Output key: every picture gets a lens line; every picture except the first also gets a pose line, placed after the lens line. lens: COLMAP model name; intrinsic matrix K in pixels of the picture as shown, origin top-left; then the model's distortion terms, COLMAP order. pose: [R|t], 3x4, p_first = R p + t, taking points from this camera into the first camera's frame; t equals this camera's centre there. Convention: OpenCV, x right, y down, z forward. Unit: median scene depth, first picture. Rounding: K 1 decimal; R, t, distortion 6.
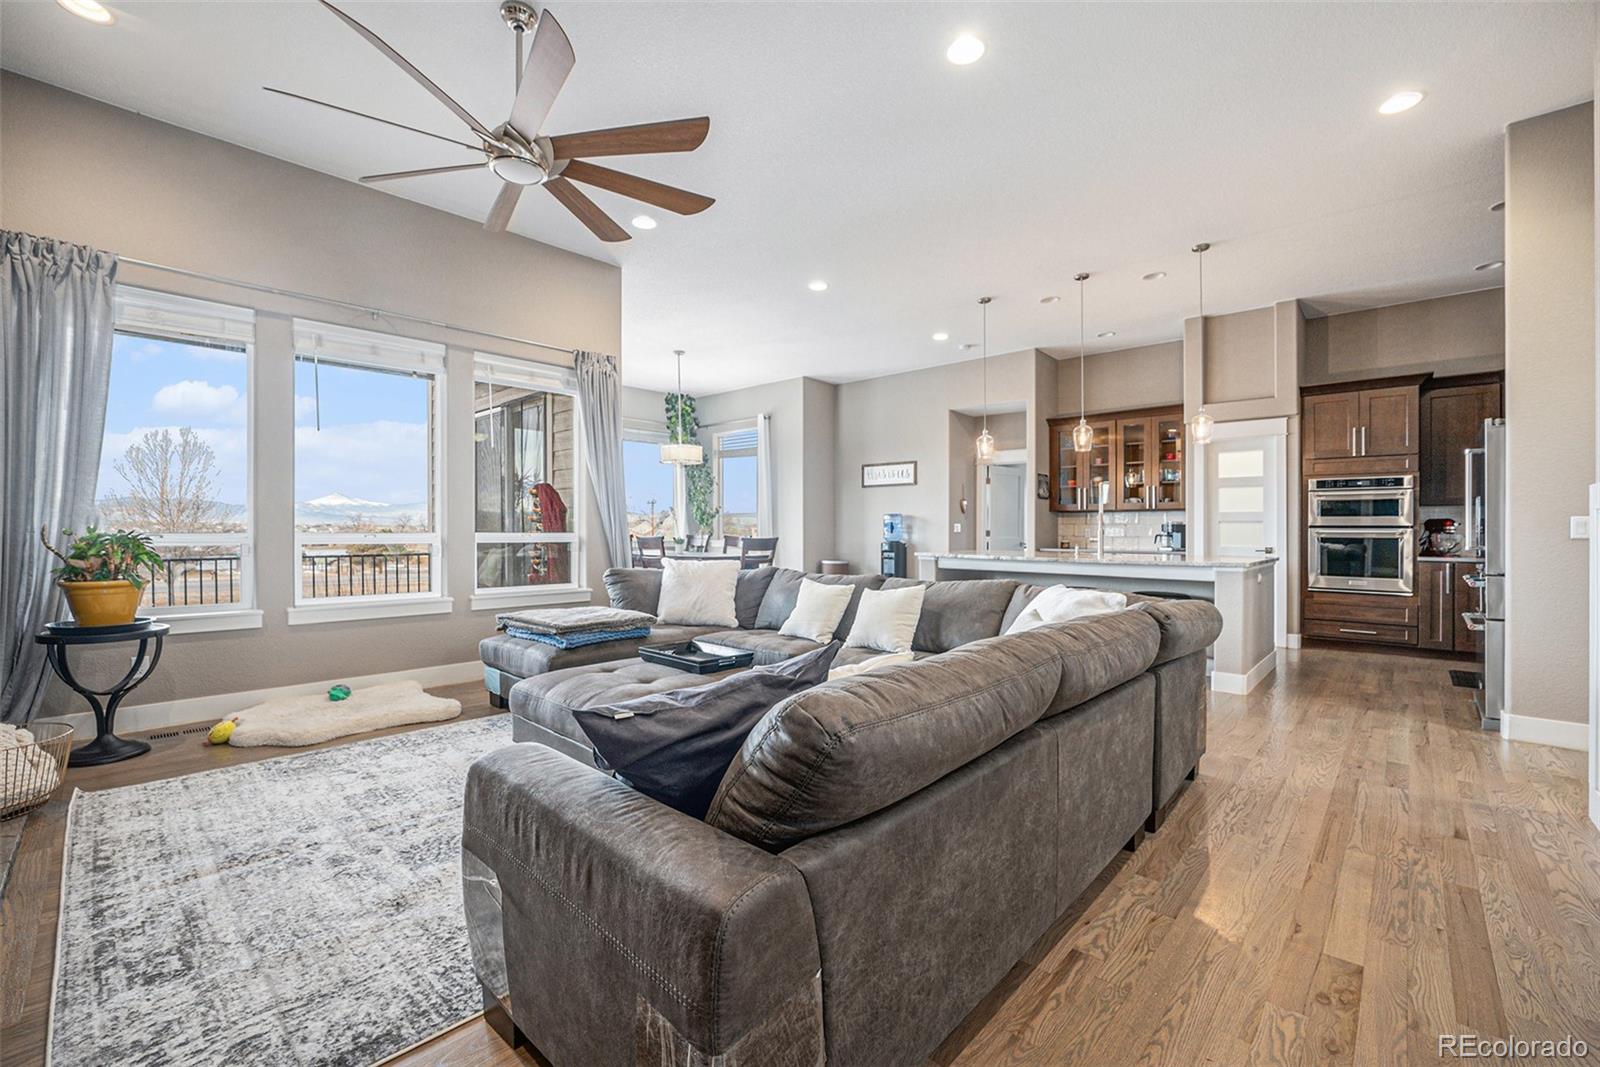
lens RADIAL K [[662.5, 0, 799.0], [0, 662.5, 528.8], [0, 0, 1]] dist [-0.025608, 0.002942]
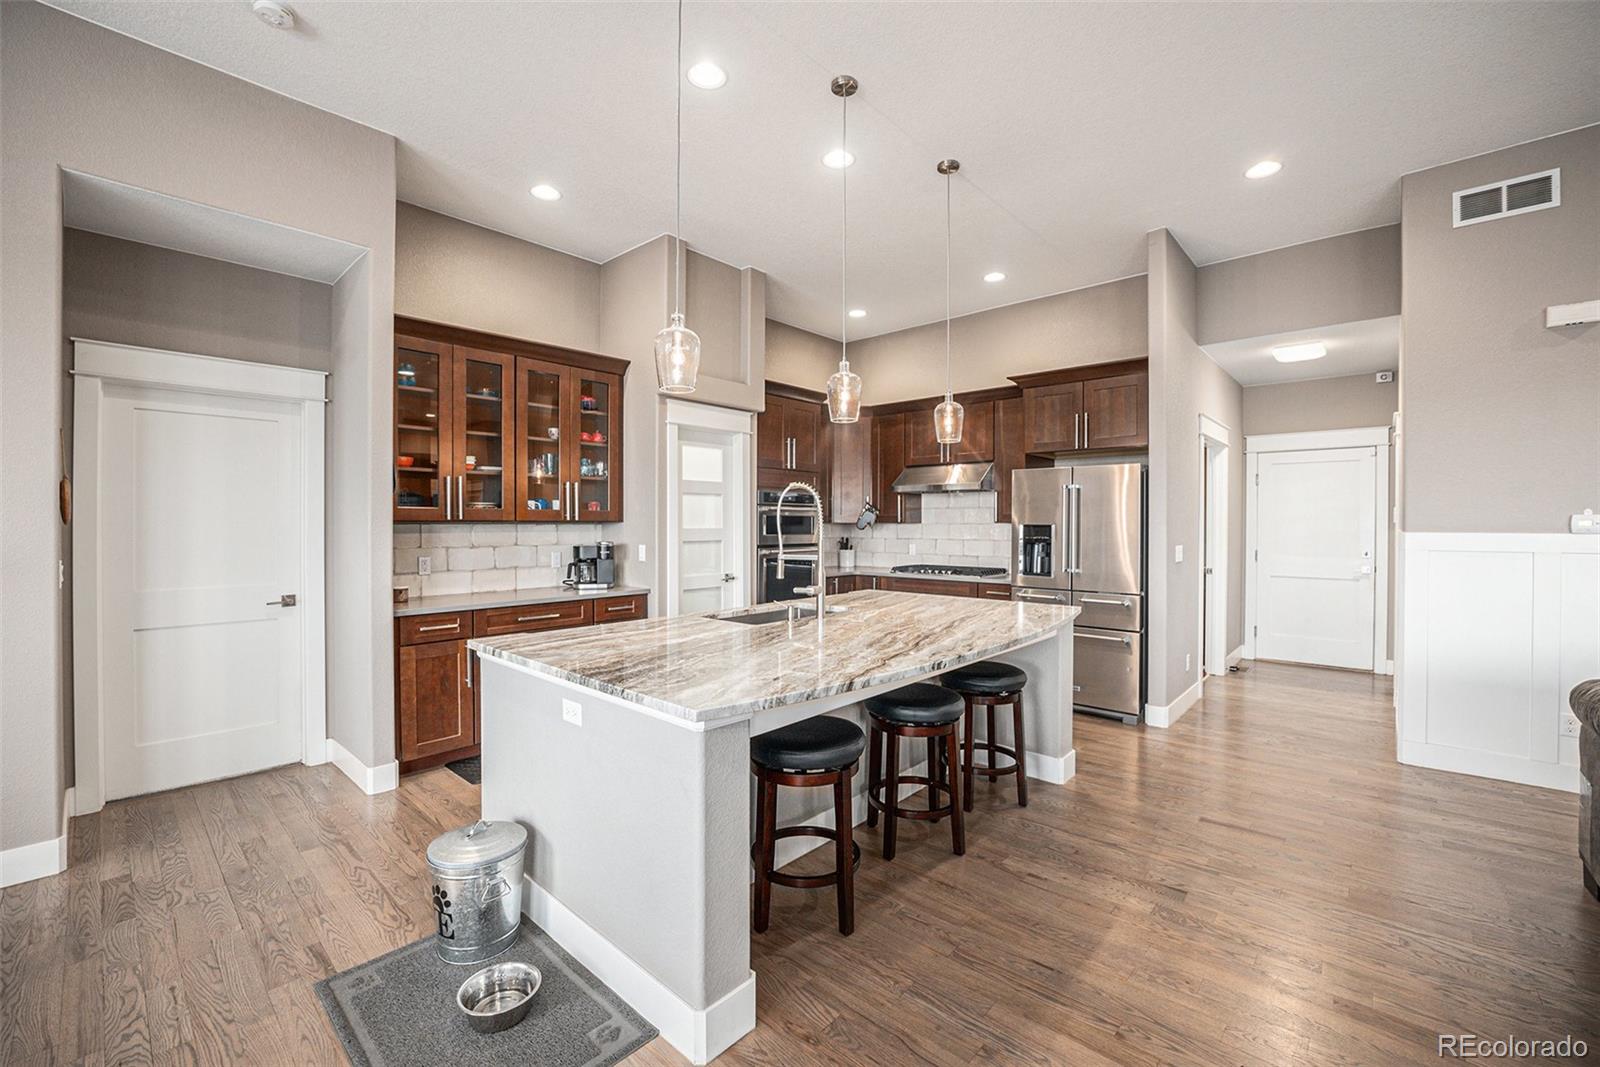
lens RADIAL K [[662.5, 0, 792.0], [0, 662.5, 527.3], [0, 0, 1]] dist [-0.025608, 0.002942]
pose [[-0.008105, -0.012971, 0.999883, -0.080655], [-0.002430, 0.999913, 0.012951, -0.038254], [-0.999964, -0.002325, -0.008135, 0.952014]]
